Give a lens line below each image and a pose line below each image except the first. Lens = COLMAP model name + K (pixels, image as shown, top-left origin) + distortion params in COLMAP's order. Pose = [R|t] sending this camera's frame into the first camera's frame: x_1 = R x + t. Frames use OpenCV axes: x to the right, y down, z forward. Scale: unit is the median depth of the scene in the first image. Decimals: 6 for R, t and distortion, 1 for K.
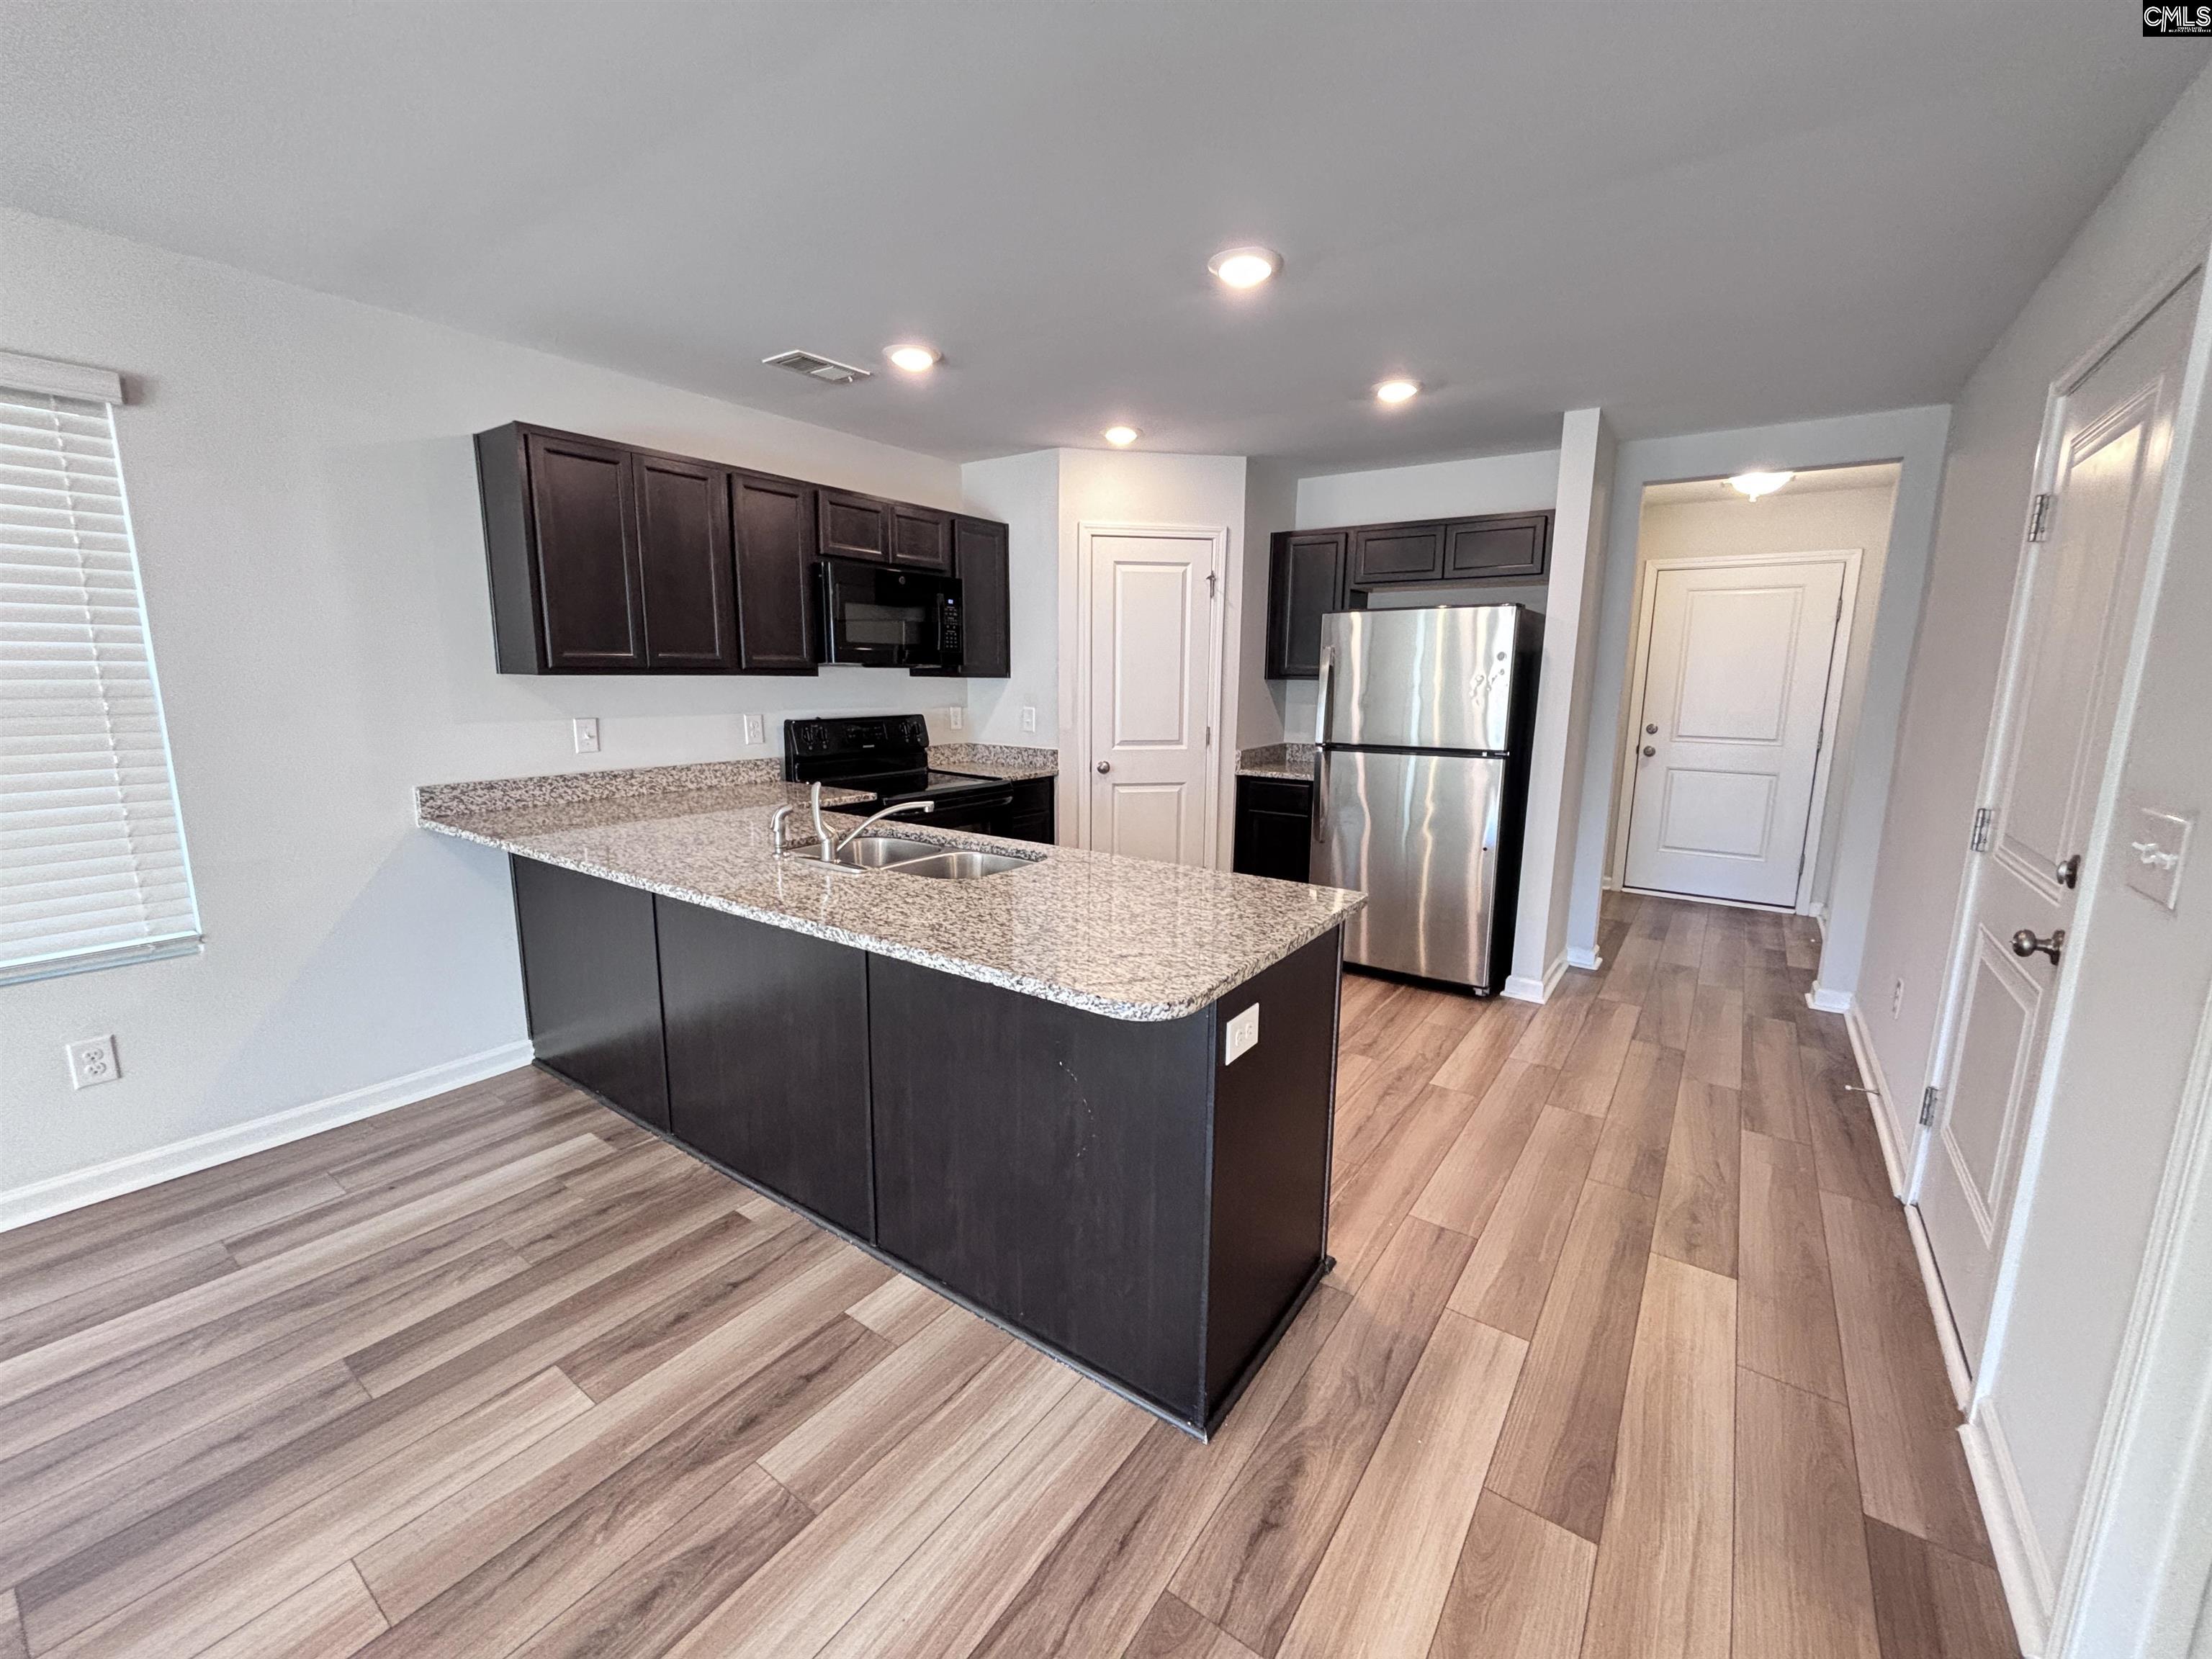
lens RADIAL K [[894.3, 0, 1107.9], [0, 894.3, 828.3], [0, 0, 1]] dist [0.000863, 0.000337]
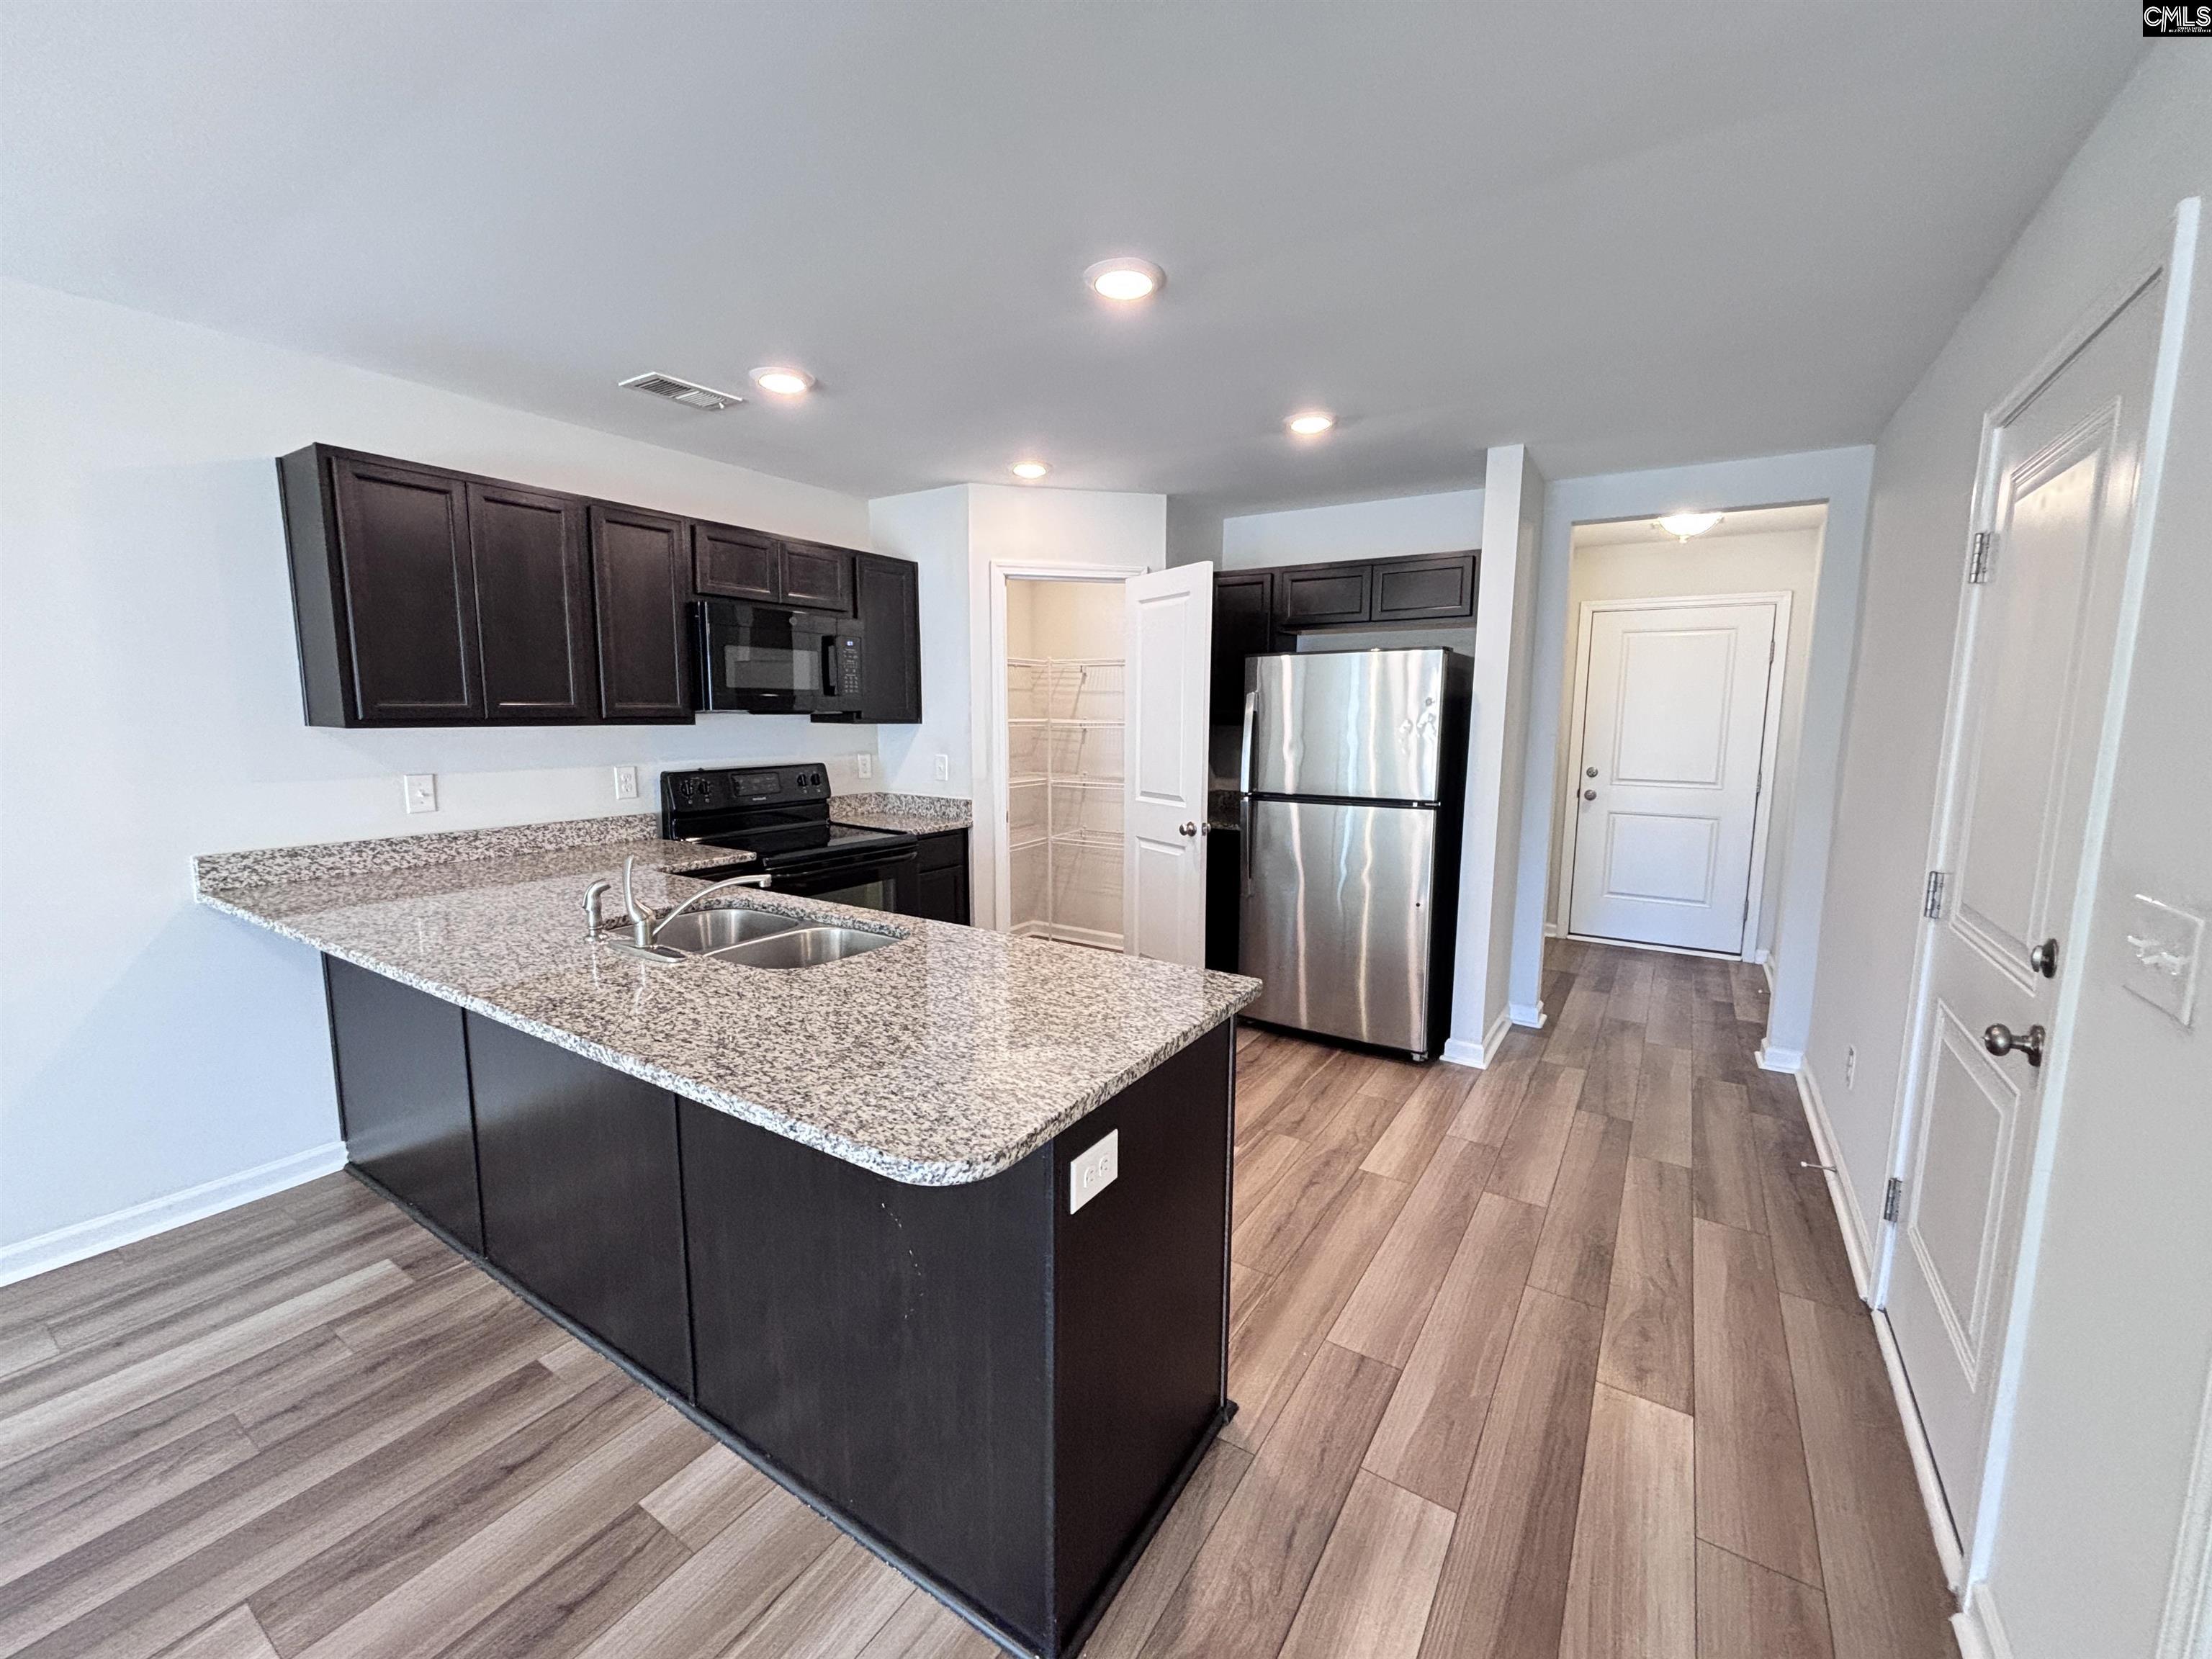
lens RADIAL K [[894.3, 0, 1105.9], [0, 894.3, 827.9], [0, 0, 1]] dist [0.000863, 0.000337]
pose [[0.999153, -0.008102, 0.040354, 0.063906], [0.009787, 0.999081, -0.041733, -0.024707], [-0.039978, 0.042093, 0.998314, 0.080915]]
